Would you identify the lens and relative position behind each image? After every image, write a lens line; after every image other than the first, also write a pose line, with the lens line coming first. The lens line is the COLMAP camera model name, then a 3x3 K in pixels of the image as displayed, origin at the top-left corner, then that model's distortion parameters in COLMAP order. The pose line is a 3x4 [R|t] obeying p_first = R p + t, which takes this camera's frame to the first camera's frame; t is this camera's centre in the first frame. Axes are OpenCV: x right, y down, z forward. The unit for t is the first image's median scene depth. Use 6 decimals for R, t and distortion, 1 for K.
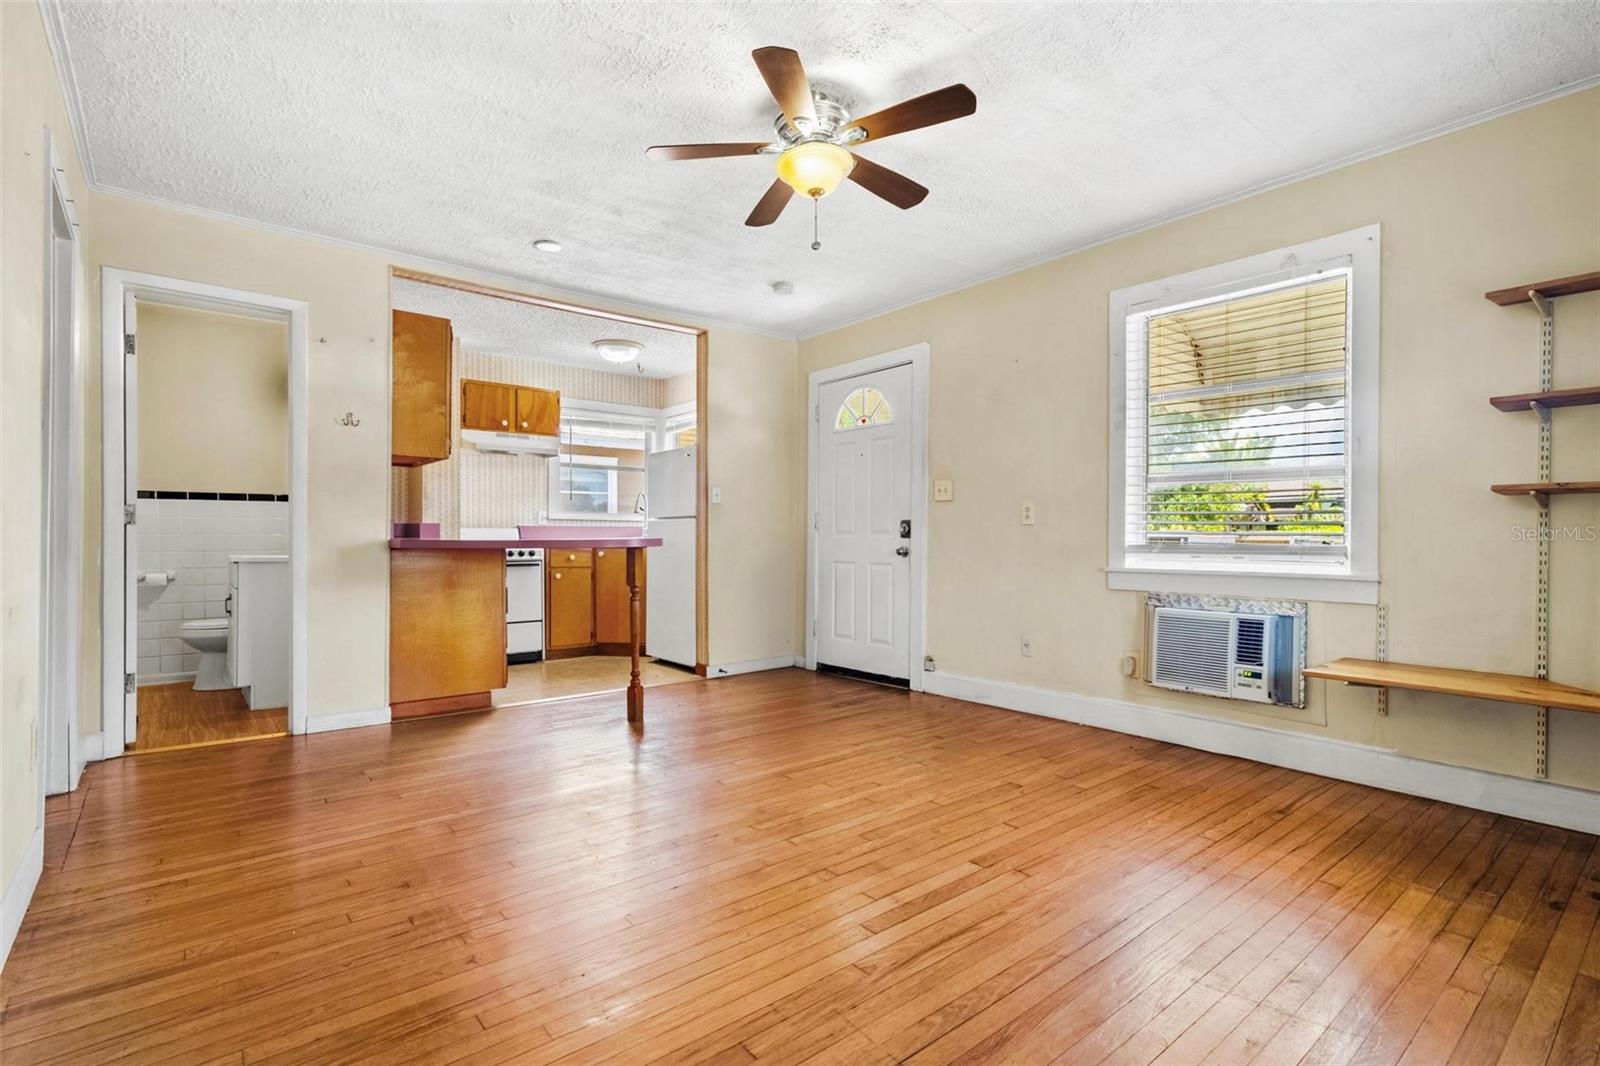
lens RADIAL K [[758.8, 0, 806.0], [0, 758.8, 538.5], [0, 0, 1]] dist [0.002802, 0.000575]
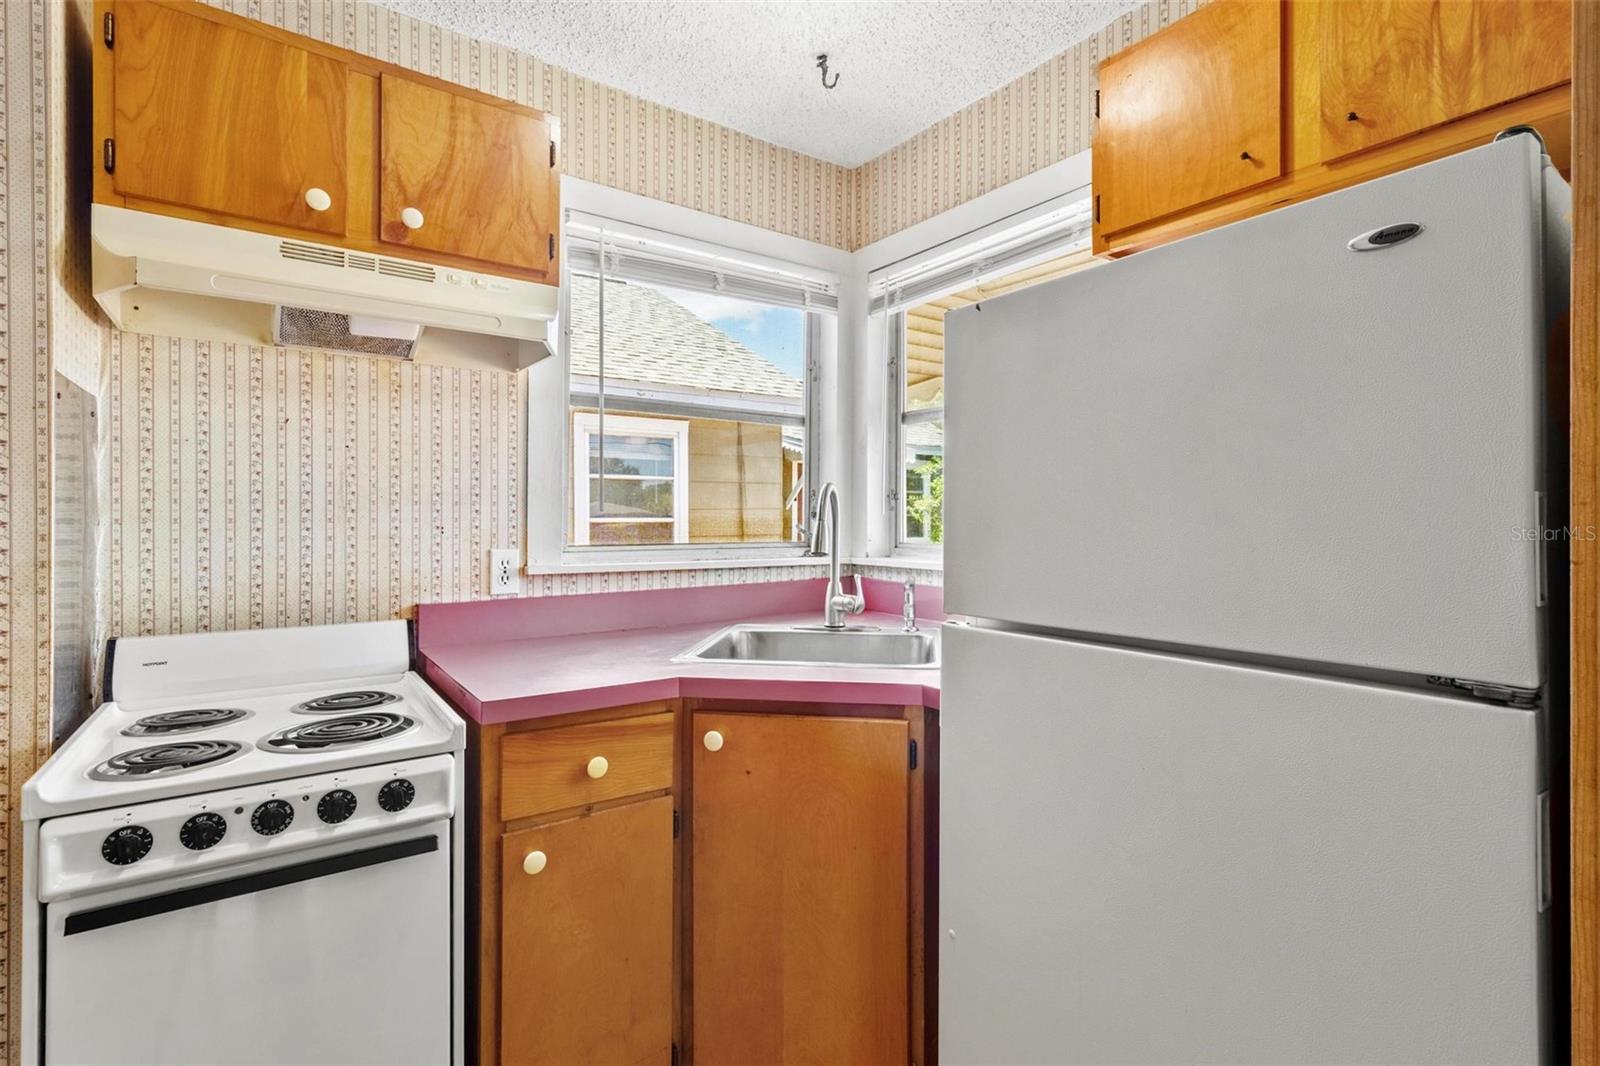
lens RADIAL K [[758.8, 0, 800.9], [0, 758.8, 513.5], [0, 0, 1]] dist [0.002802, 0.000575]
pose [[0.997650, 0.000510, -0.068516, -0.227783], [-0.001020, 0.999972, -0.007416, -0.051971], [0.068510, 0.007468, 0.997622, 0.765794]]
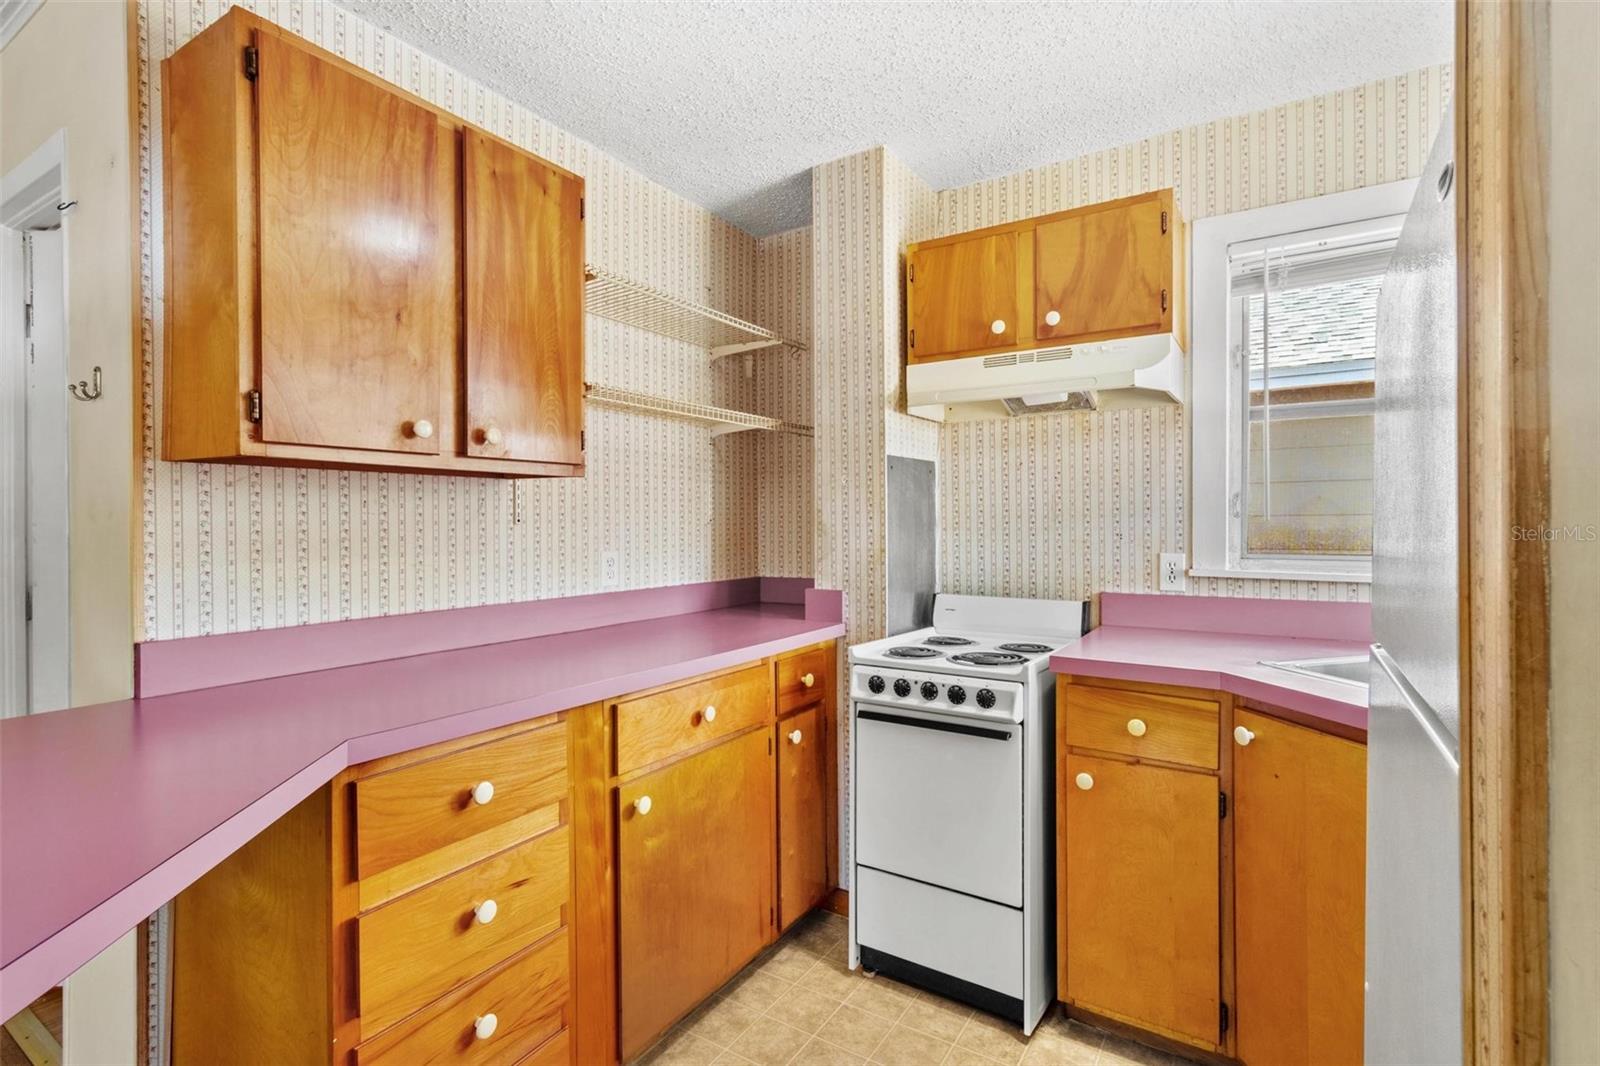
lens RADIAL K [[758.8, 0, 810.4], [0, 758.8, 530.0], [0, 0, 1]] dist [0.002802, 0.000575]
pose [[0.309928, 0.005487, -0.950744, -0.066937], [0.001146, 0.999980, 0.006145, -0.053492], [0.950759, -0.002994, 0.309916, 0.785853]]
